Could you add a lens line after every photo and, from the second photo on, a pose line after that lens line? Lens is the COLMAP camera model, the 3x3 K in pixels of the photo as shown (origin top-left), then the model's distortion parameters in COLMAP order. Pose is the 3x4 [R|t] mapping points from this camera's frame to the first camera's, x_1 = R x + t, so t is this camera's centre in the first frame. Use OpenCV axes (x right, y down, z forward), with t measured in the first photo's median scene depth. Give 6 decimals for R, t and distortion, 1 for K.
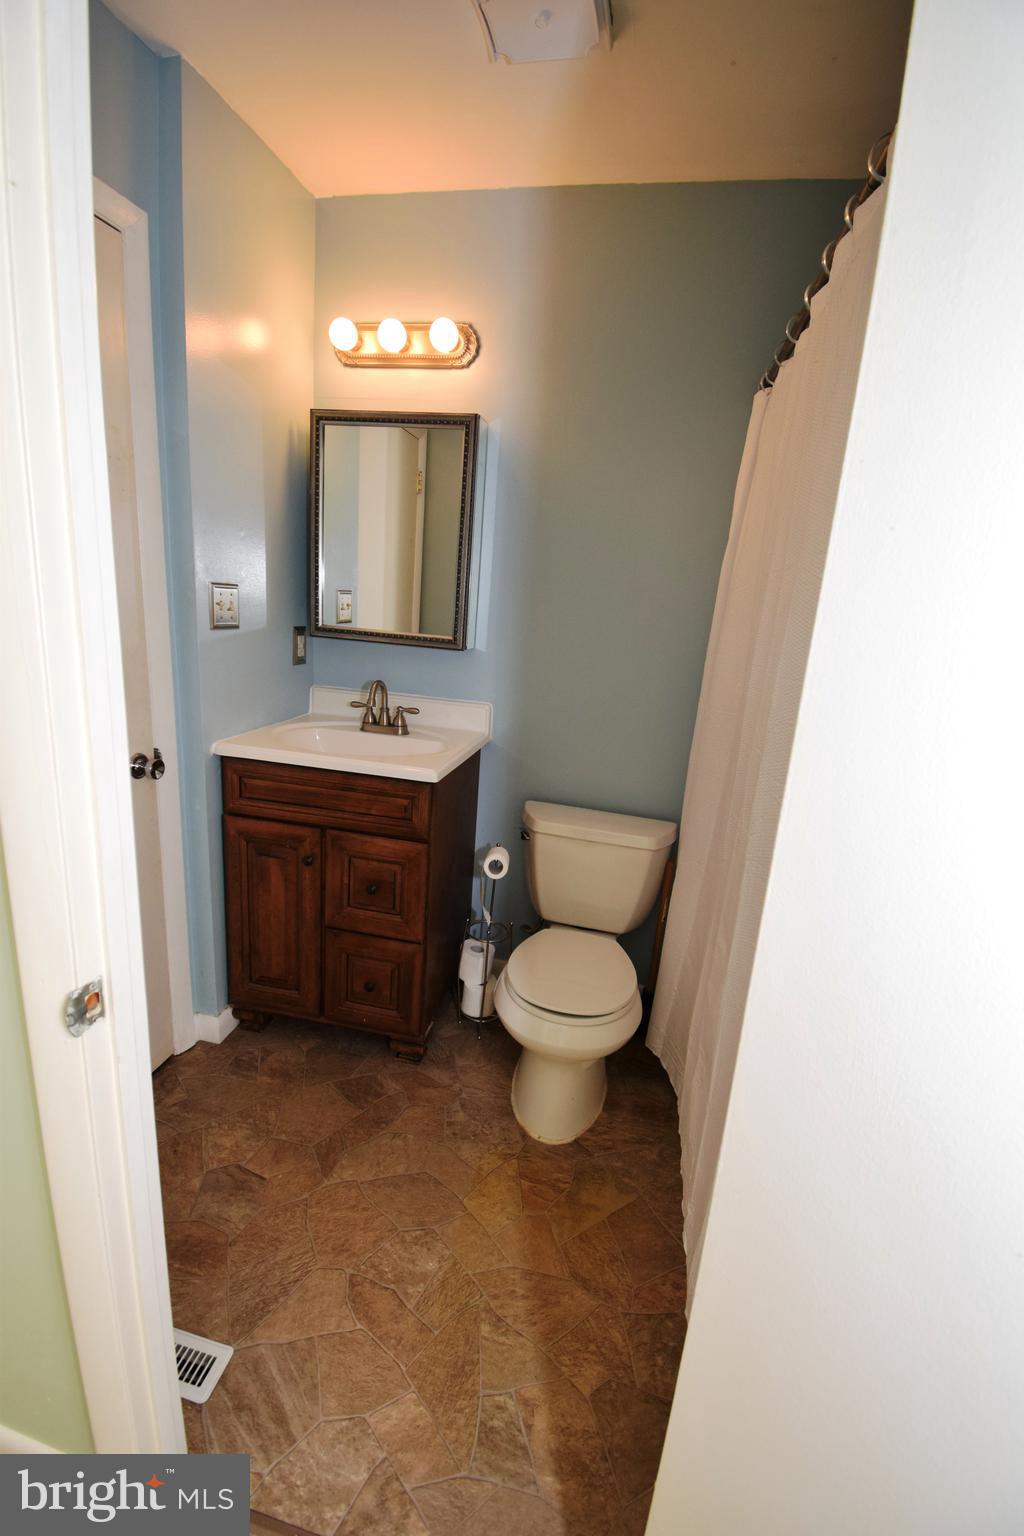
lens RADIAL K [[672.0, 0, 517.0], [0, 672.0, 764.0], [0, 0, 1]] dist [-0.016084, -0.009520]
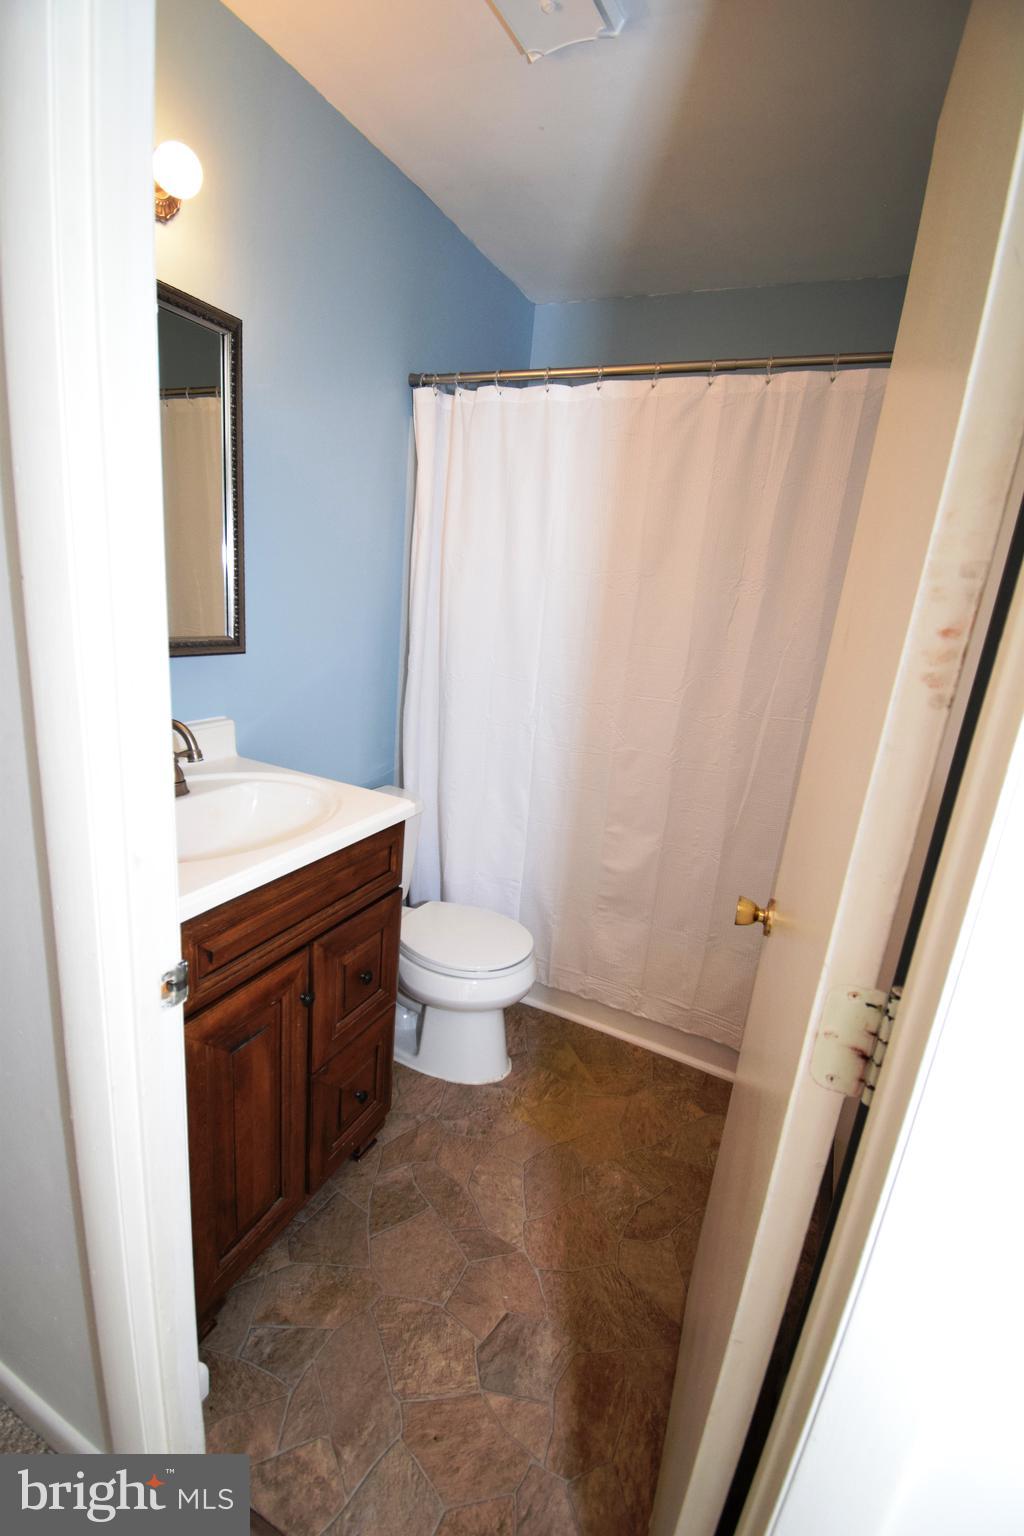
lens RADIAL K [[672.0, 0, 518.0], [0, 672.0, 768.8], [0, 0, 1]] dist [-0.016084, -0.009520]
pose [[0.259074, -0.317235, 0.912273, -0.888108], [0.189707, 0.942837, 0.273989, -0.242190], [-0.947044, 0.102081, 0.304447, 0.639591]]
